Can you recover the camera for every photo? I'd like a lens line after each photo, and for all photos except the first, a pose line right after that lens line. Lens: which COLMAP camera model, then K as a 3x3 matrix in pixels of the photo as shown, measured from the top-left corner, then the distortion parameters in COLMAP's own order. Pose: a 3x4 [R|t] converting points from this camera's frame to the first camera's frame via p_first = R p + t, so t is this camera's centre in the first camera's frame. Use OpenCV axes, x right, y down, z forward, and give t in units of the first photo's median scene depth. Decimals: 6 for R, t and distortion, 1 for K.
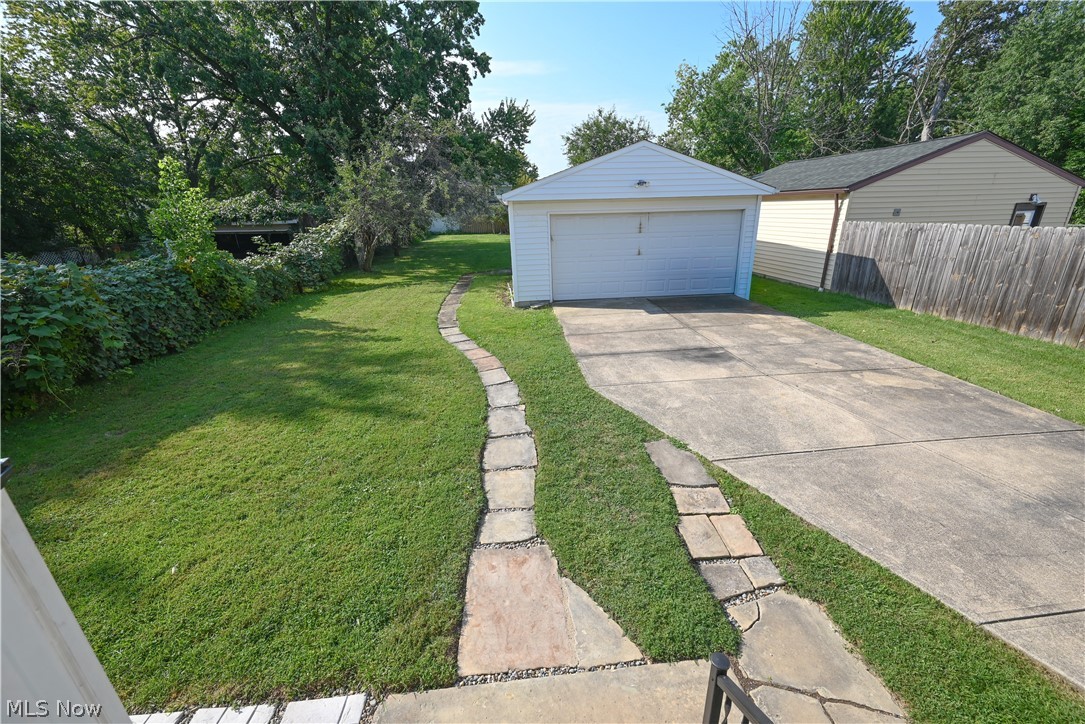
lens RADIAL K [[430.3, 0, 546.4], [0, 430.3, 364.8], [0, 0, 1]] dist [-0.000551, 0.000561]
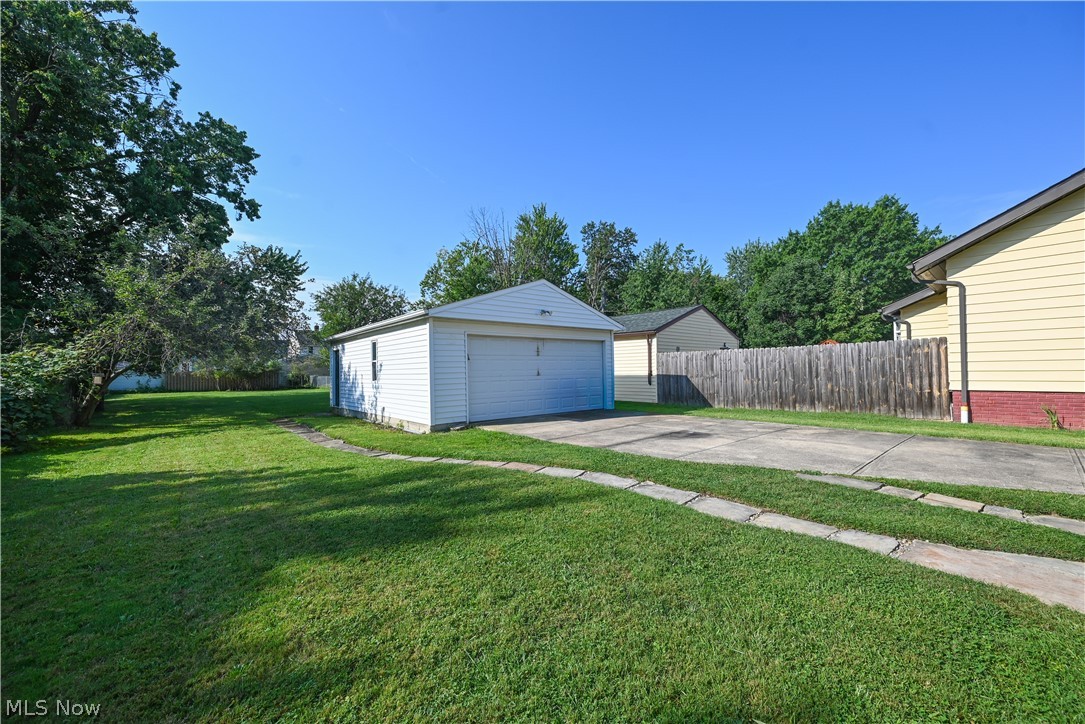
lens RADIAL K [[430.3, 0, 546.4], [0, 430.3, 364.8], [0, 0, 1]] dist [-0.000551, 0.000561]
pose [[0.813861, 0.019572, 0.580729, -0.398807], [0.193117, 0.933509, -0.302105, 0.050013], [-0.548029, 0.358020, 0.755967, 0.165386]]
